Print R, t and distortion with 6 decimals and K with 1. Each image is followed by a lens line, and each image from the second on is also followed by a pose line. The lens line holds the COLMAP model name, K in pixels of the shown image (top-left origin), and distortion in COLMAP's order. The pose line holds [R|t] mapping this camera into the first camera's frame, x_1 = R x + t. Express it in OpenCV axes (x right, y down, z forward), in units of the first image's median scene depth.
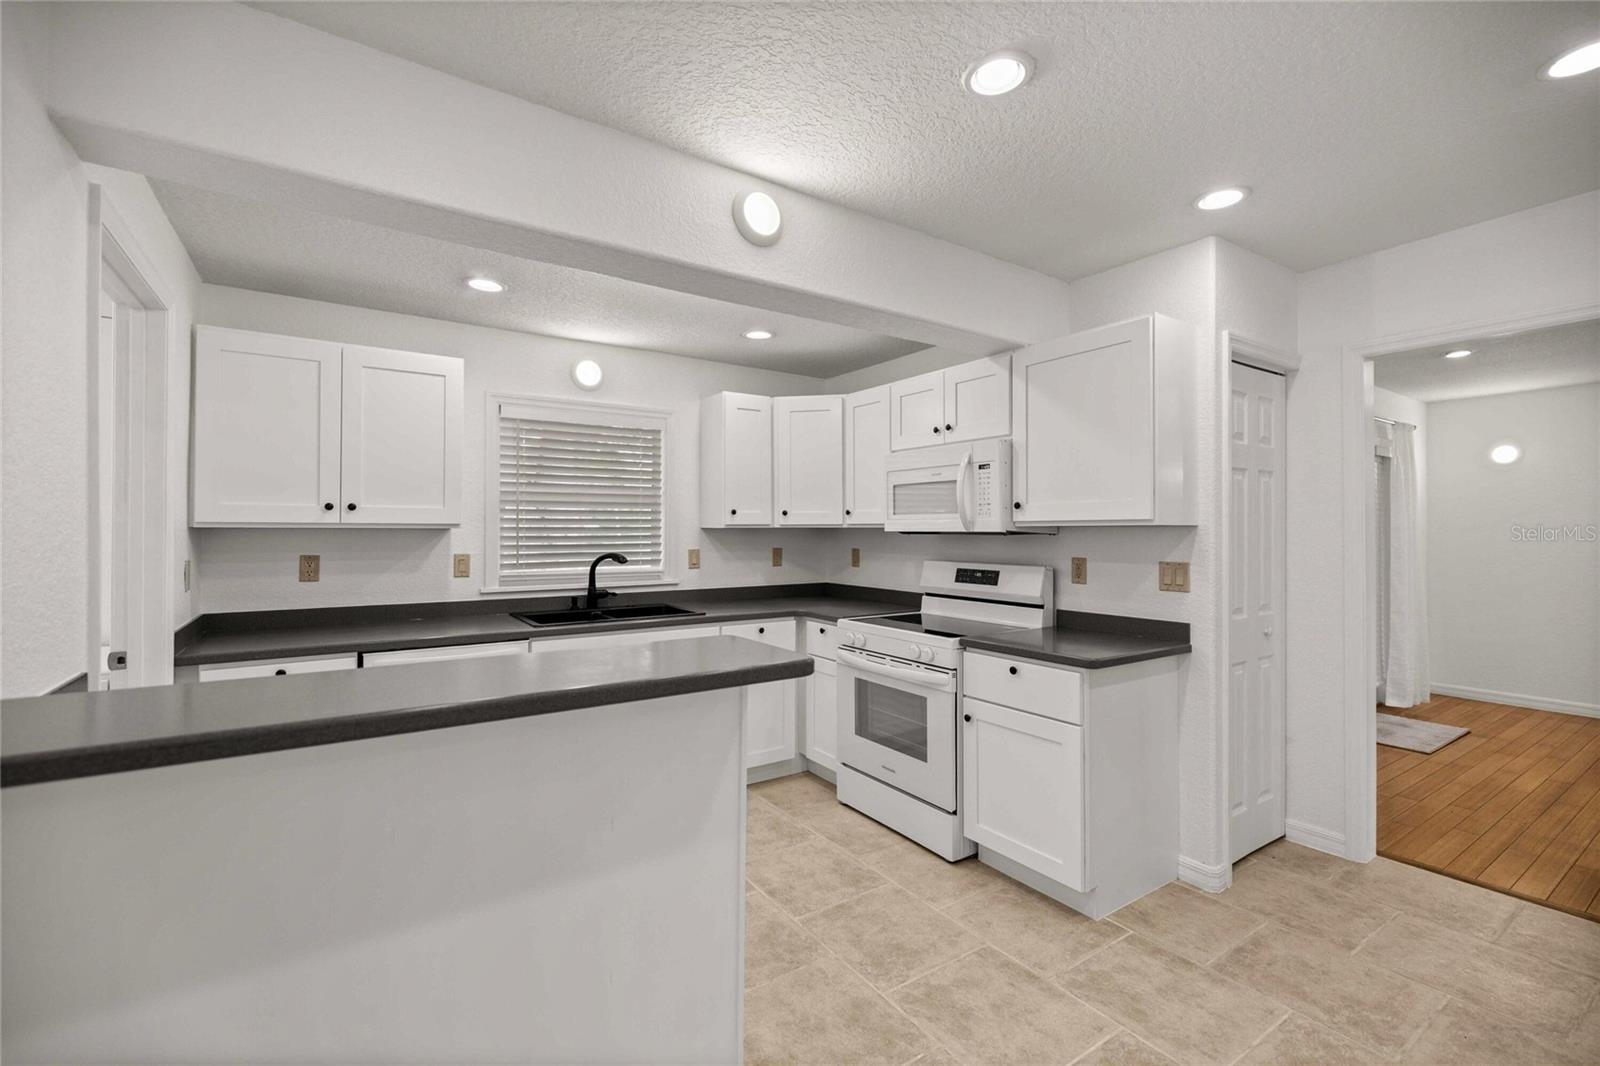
lens RADIAL K [[673.7, 0, 794.1], [0, 673.7, 530.8], [0, 0, 1]] dist [-0.000564, 0.000566]
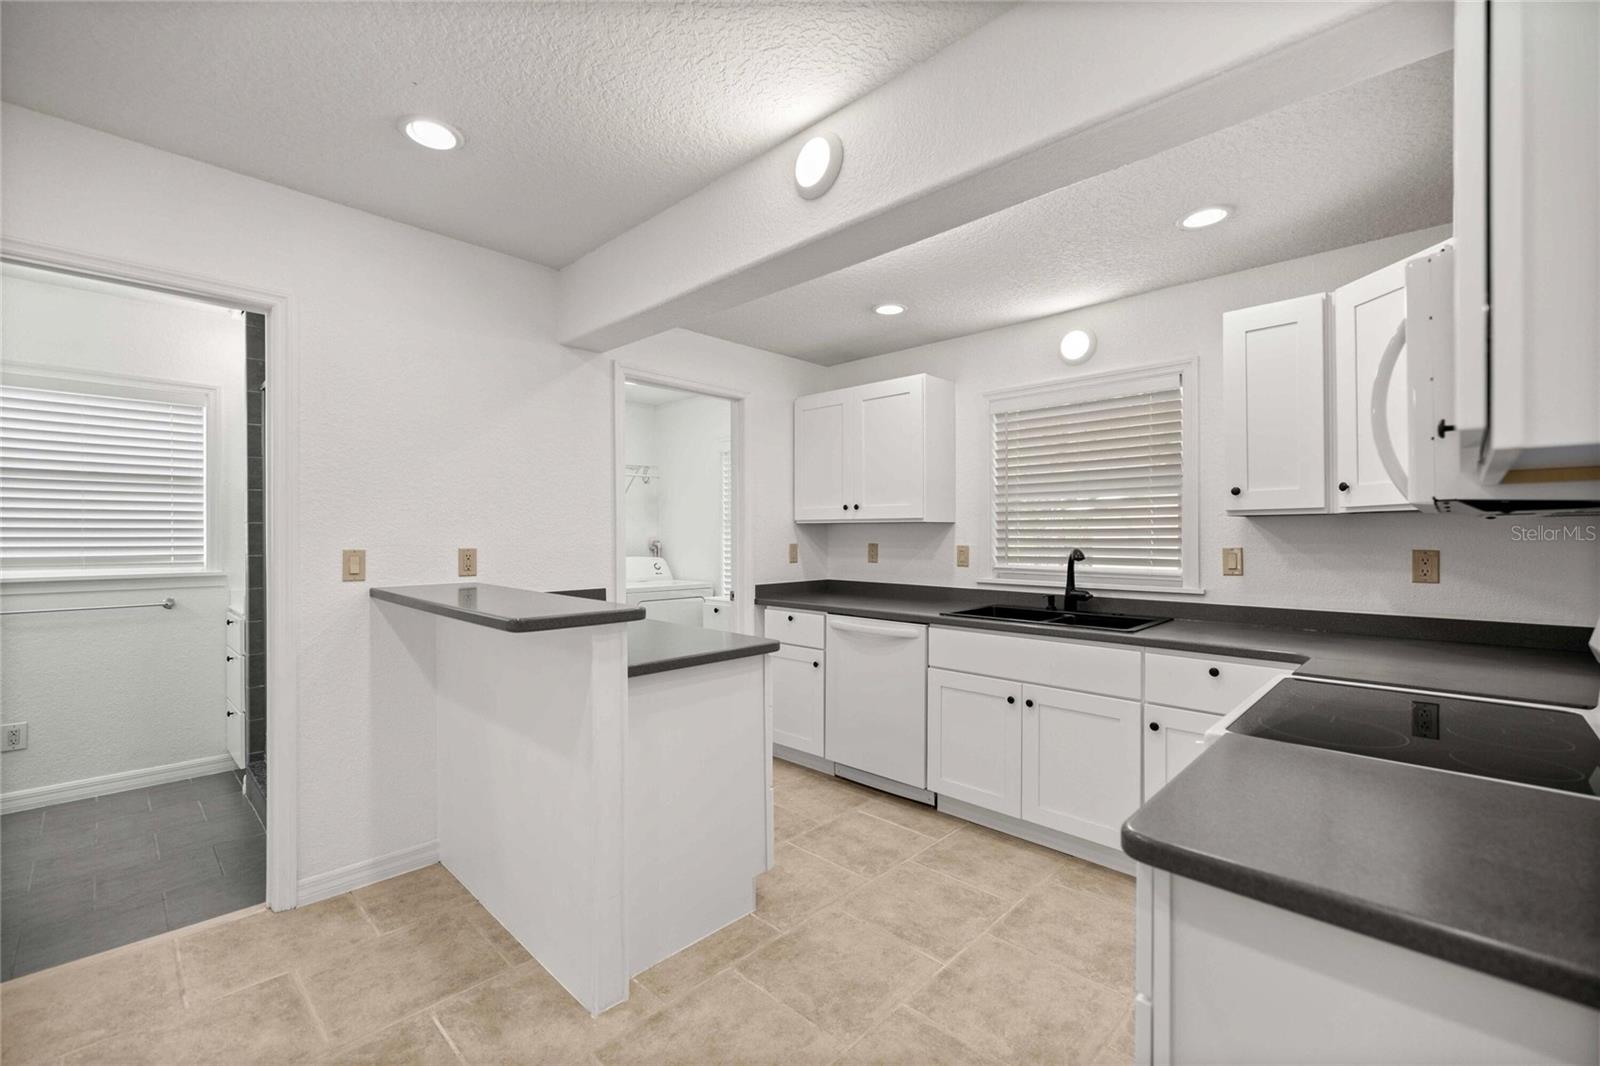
lens RADIAL K [[671.0, 0, 804.9], [0, 671.0, 540.4], [0, 0, 1]] dist [0.000229, 0.000188]
pose [[0.216203, 0.007760, -0.976318, 0.515783], [0.000362, 0.999968, 0.008028, 0.016561], [0.976348, -0.002089, 0.216193, 0.497329]]
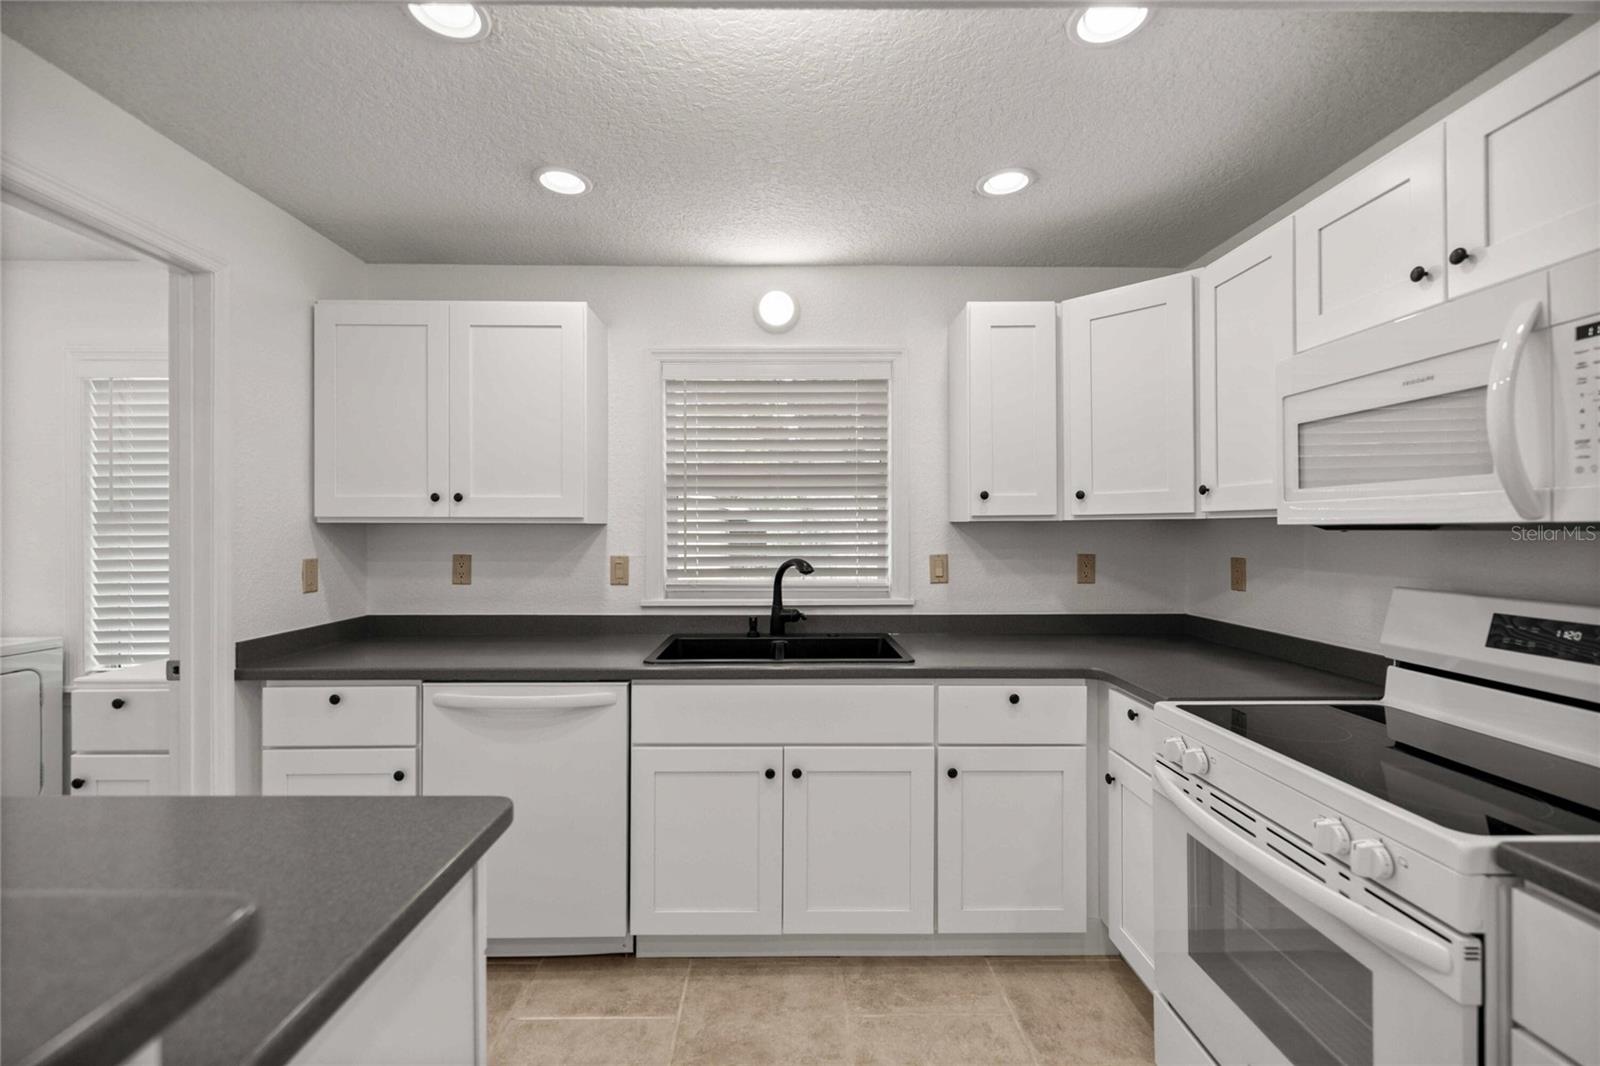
lens RADIAL K [[673.7, 0, 794.1], [0, 673.7, 530.8], [0, 0, 1]] dist [-0.000564, 0.000566]
pose [[0.837623, -0.001370, -0.546247, 0.112387], [0.001266, 0.999999, -0.000568, 0.005241], [0.546247, -0.000216, 0.837624, 0.436030]]
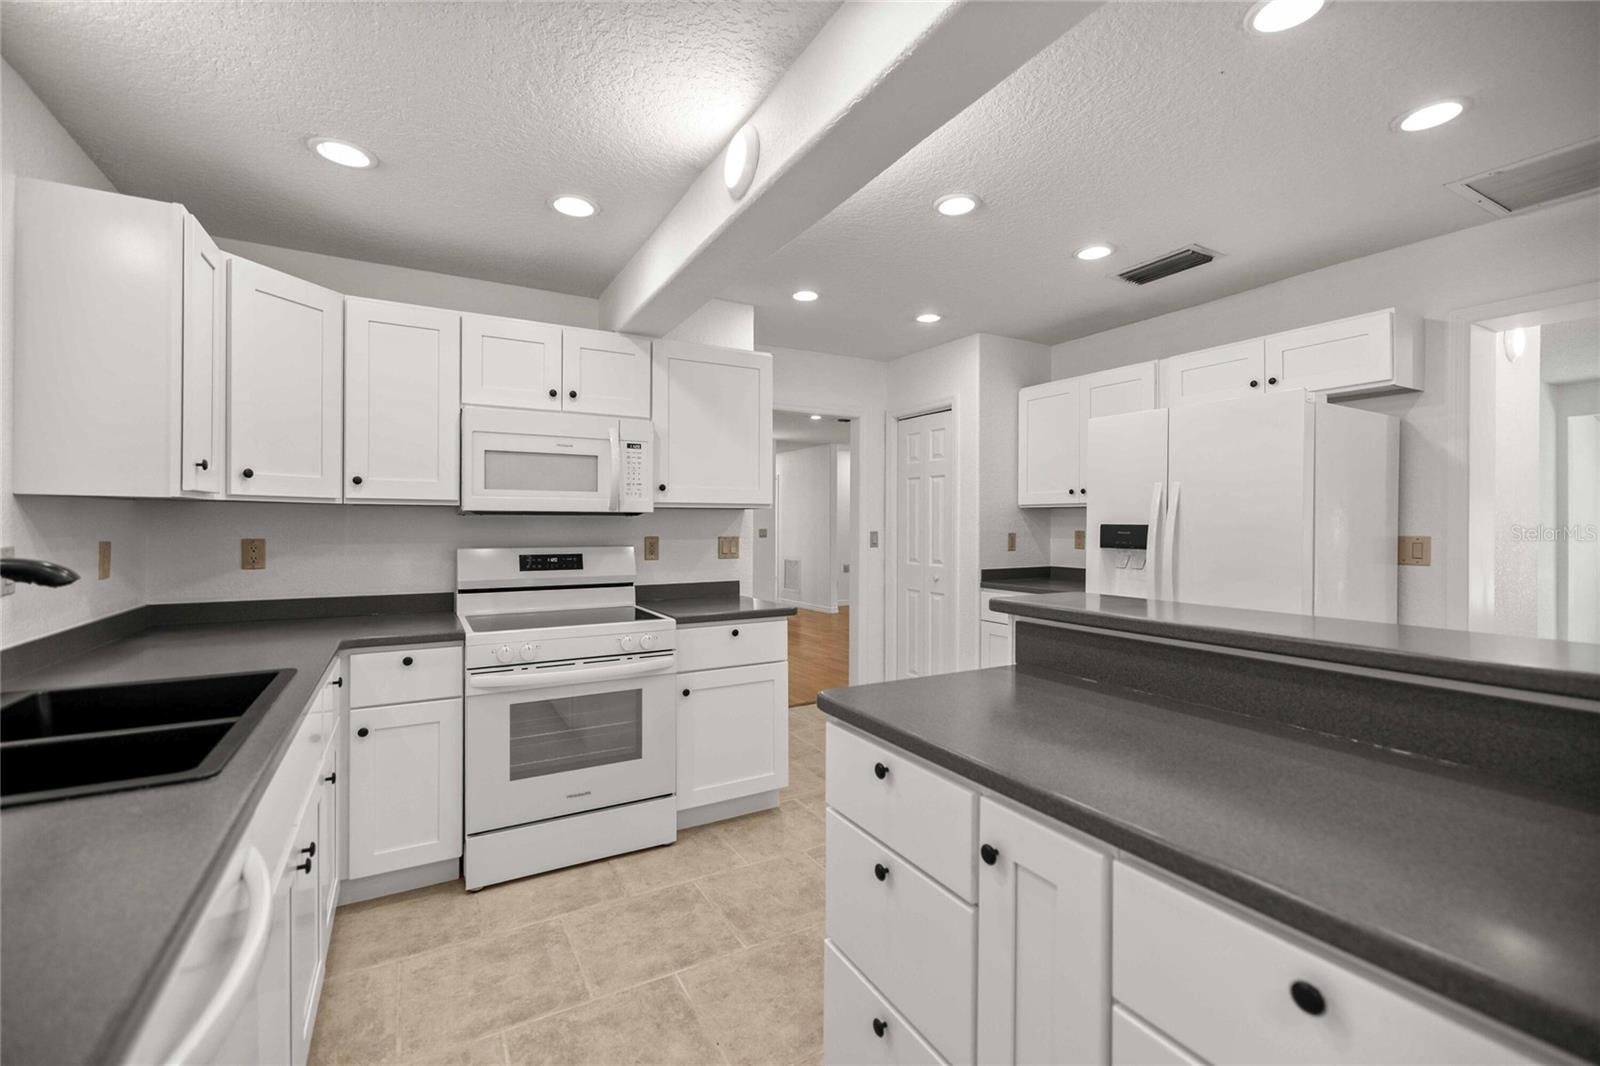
lens RADIAL K [[673.7, 0, 794.1], [0, 673.7, 530.8], [0, 0, 1]] dist [-0.000564, 0.000566]
pose [[0.082191, -0.010392, 0.996562, -0.599197], [0.000288, 0.999946, 0.010404, 0.016499], [-0.996617, -0.000568, 0.082189, 0.600181]]
